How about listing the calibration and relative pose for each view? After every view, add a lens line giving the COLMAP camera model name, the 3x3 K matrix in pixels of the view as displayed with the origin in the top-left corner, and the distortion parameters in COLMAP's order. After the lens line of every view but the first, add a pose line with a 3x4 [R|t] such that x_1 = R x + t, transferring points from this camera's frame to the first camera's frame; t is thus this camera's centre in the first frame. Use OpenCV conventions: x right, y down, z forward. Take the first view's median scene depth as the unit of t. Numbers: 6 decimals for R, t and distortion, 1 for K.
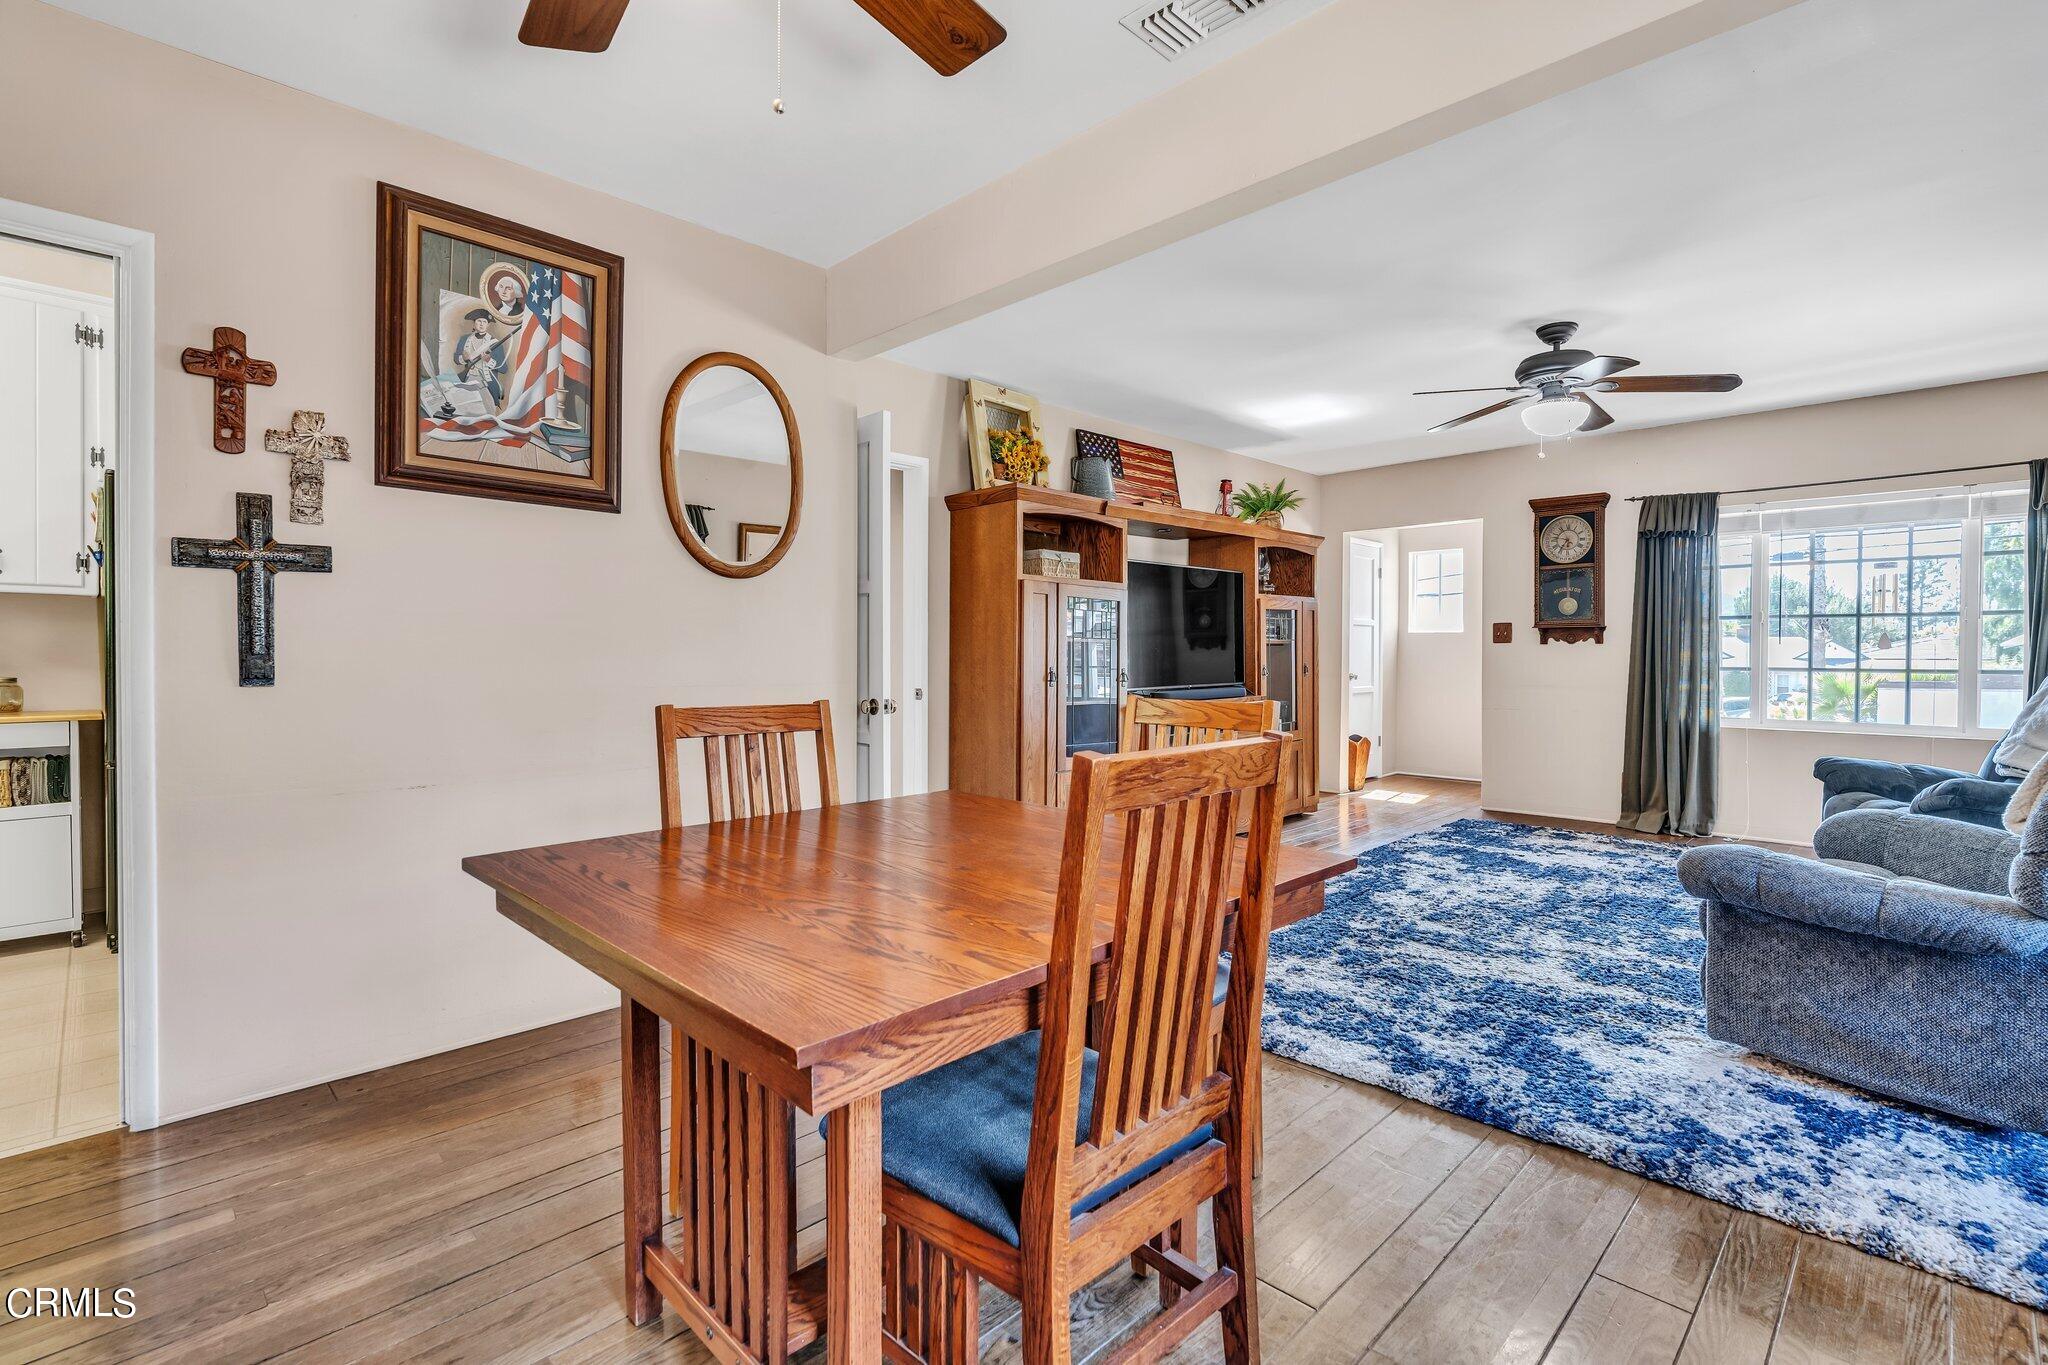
lens RADIAL K [[936.6, 0, 1065.0], [0, 936.6, 660.3], [0, 0, 1]] dist [0.000361, 0.000566]
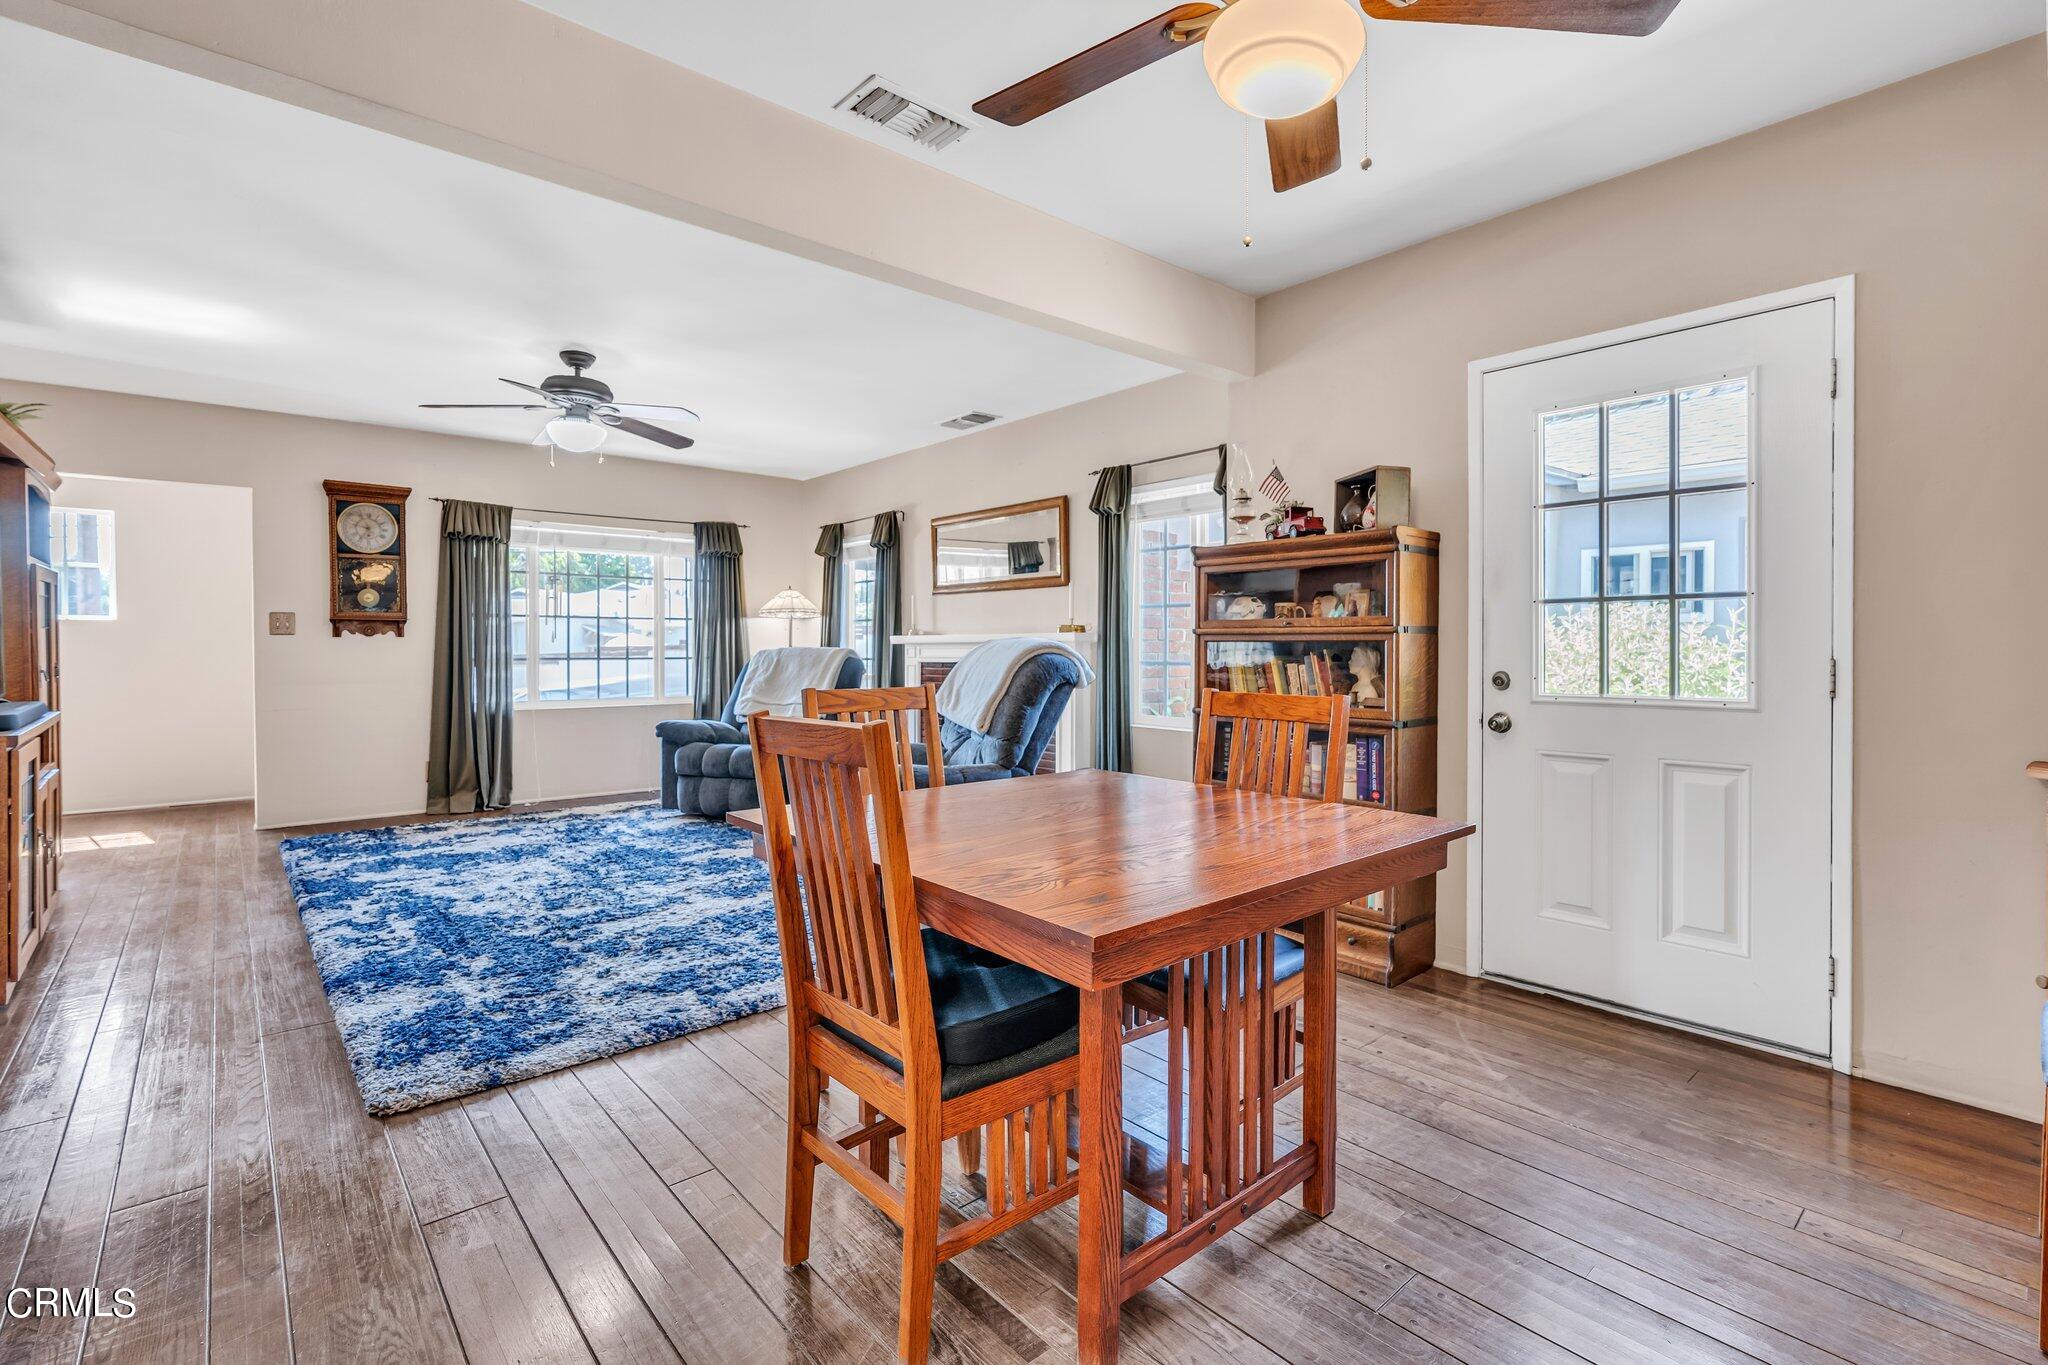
lens RADIAL K [[920.8, 0, 1012.3], [0, 920.8, 653.7], [0, 0, 1]] dist [-0.000456, 0.000039]
pose [[0.102812, -0.011699, 0.994632, -0.418885], [0.009712, 0.999895, 0.010757, -0.004907], [-0.994653, 0.008554, 0.102915, 0.304104]]
